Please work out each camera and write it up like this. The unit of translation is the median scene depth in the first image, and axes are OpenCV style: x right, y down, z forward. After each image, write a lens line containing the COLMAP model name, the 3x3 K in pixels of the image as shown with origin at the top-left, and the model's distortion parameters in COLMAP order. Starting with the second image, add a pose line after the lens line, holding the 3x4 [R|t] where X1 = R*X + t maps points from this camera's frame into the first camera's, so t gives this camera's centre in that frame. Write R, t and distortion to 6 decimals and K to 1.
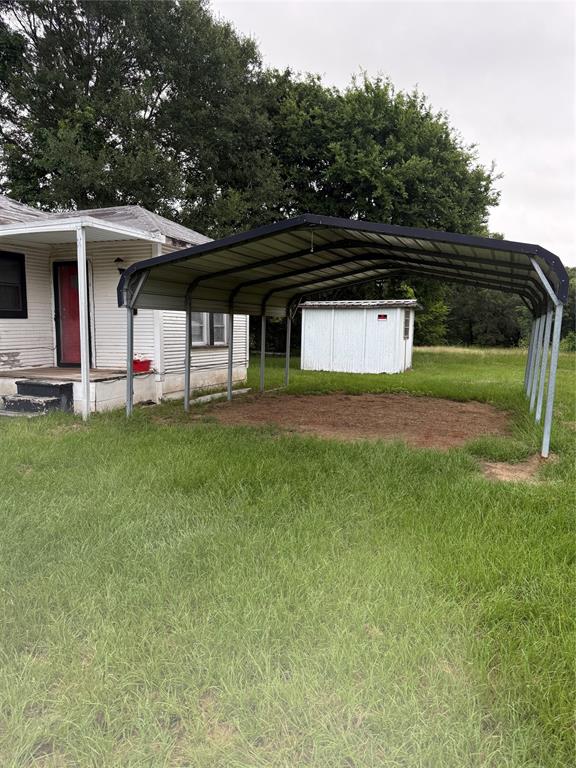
lens RADIAL K [[547.5, 0, 287.2], [0, 547.5, 387.4], [0, 0, 1]] dist [0.064307, -0.010922]
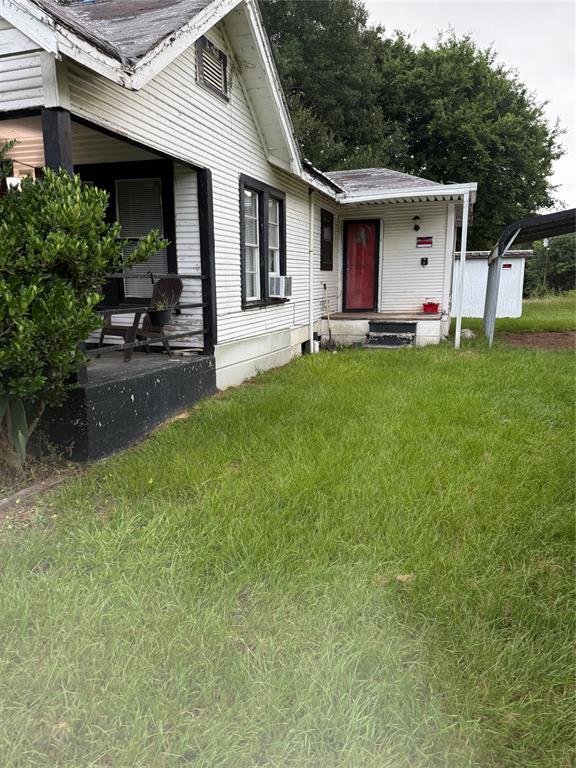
lens RADIAL K [[547.5, 0, 287.8], [0, 547.5, 383.8], [0, 0, 1]] dist [0.064307, -0.010922]
pose [[0.996822, -0.031890, 0.073002, -0.263936], [0.026683, 0.997103, 0.071225, 0.012176], [-0.075062, -0.069050, 0.994785, -0.068772]]
